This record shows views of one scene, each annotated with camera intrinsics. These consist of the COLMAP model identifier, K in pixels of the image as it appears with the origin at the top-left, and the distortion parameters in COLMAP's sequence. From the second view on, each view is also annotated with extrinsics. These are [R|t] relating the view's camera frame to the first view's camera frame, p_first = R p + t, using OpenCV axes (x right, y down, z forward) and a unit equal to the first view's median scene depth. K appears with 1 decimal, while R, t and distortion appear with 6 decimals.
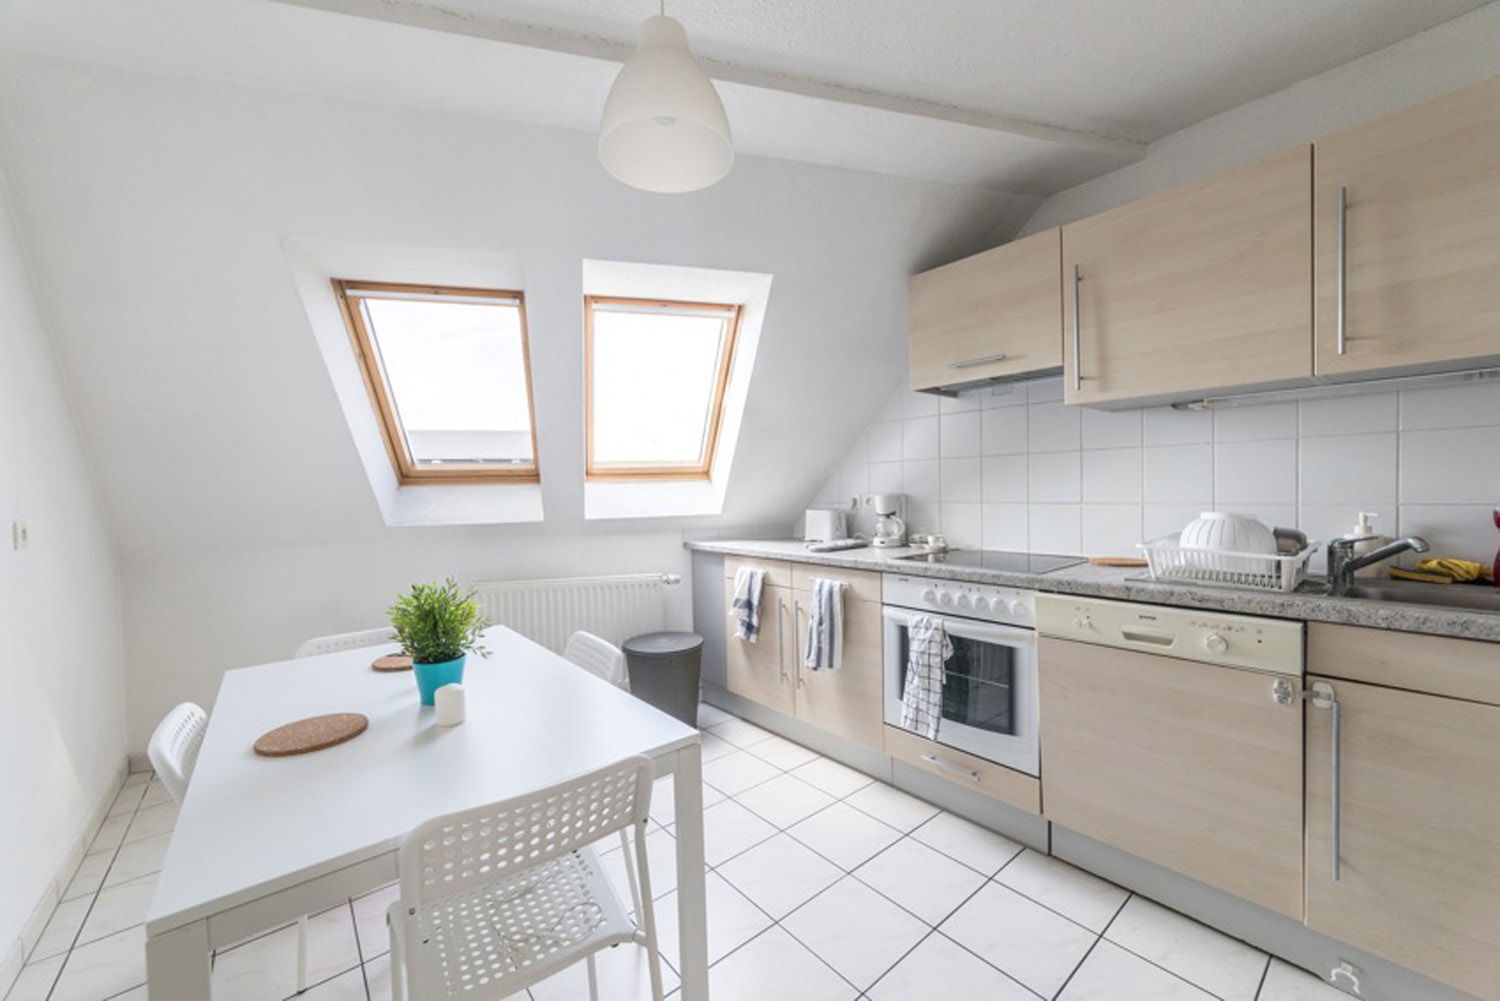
lens RADIAL K [[575.9, 0, 750.0], [0, 575.9, 500.5], [0, 0, 1]] dist [-0.000718, 0.000033]
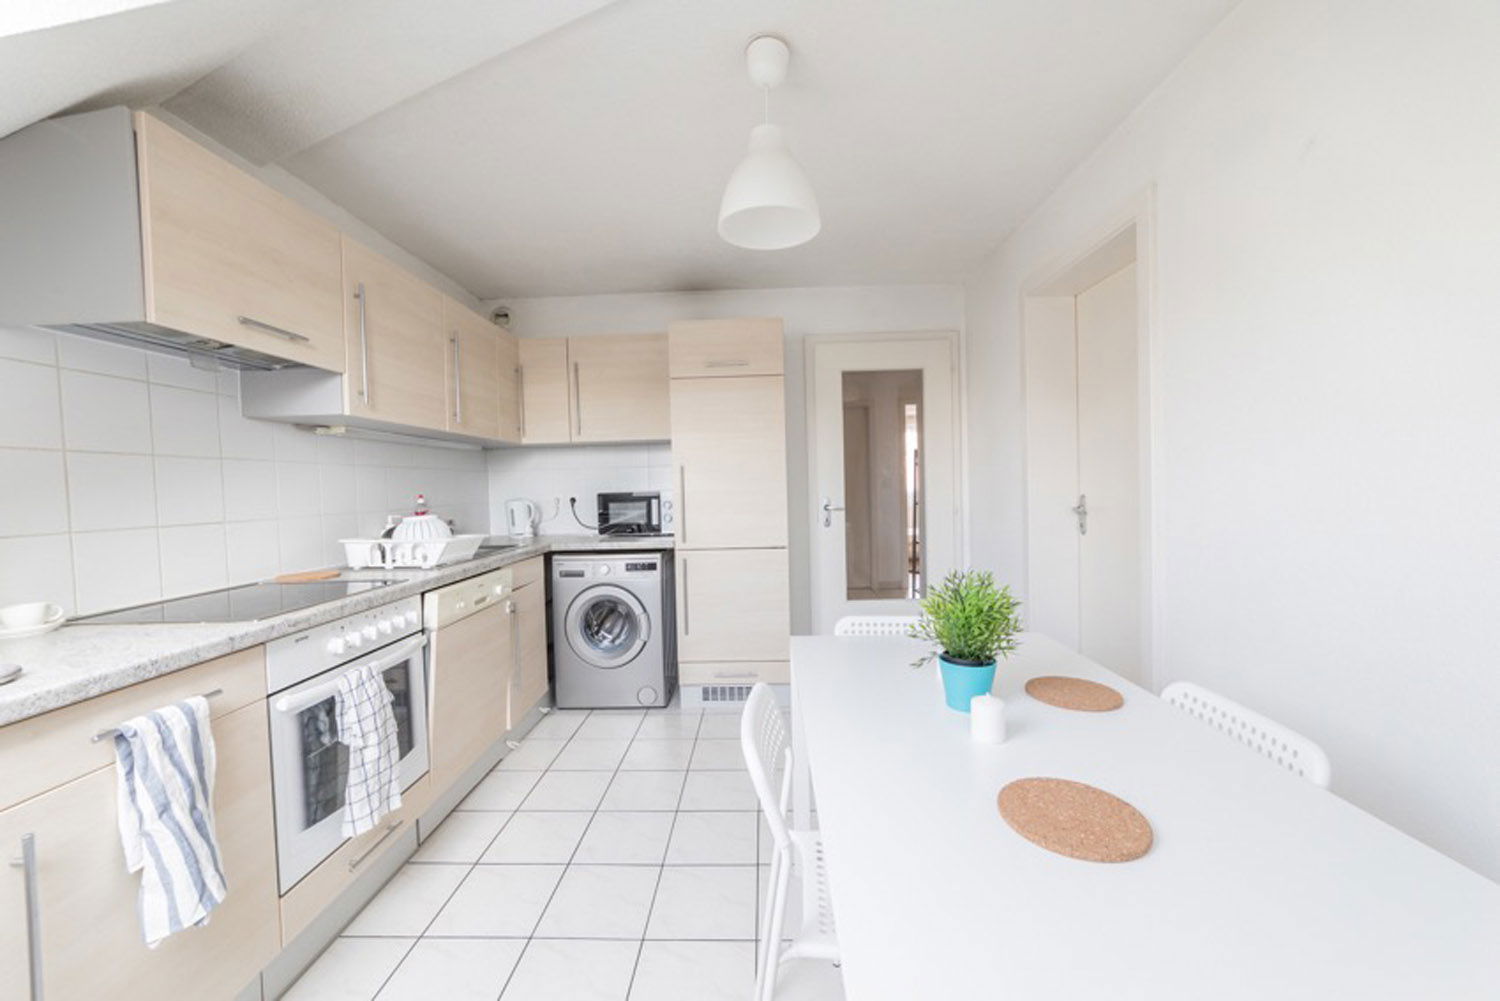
lens RADIAL K [[575.9, 0, 750.0], [0, 575.9, 500.5], [0, 0, 1]] dist [-0.000718, 0.000033]
pose [[-0.751062, 0.024259, 0.659786, -0.548346], [0.051704, 0.998417, 0.022147, -0.005380], [-0.658204, 0.050748, -0.751127, 1.165689]]
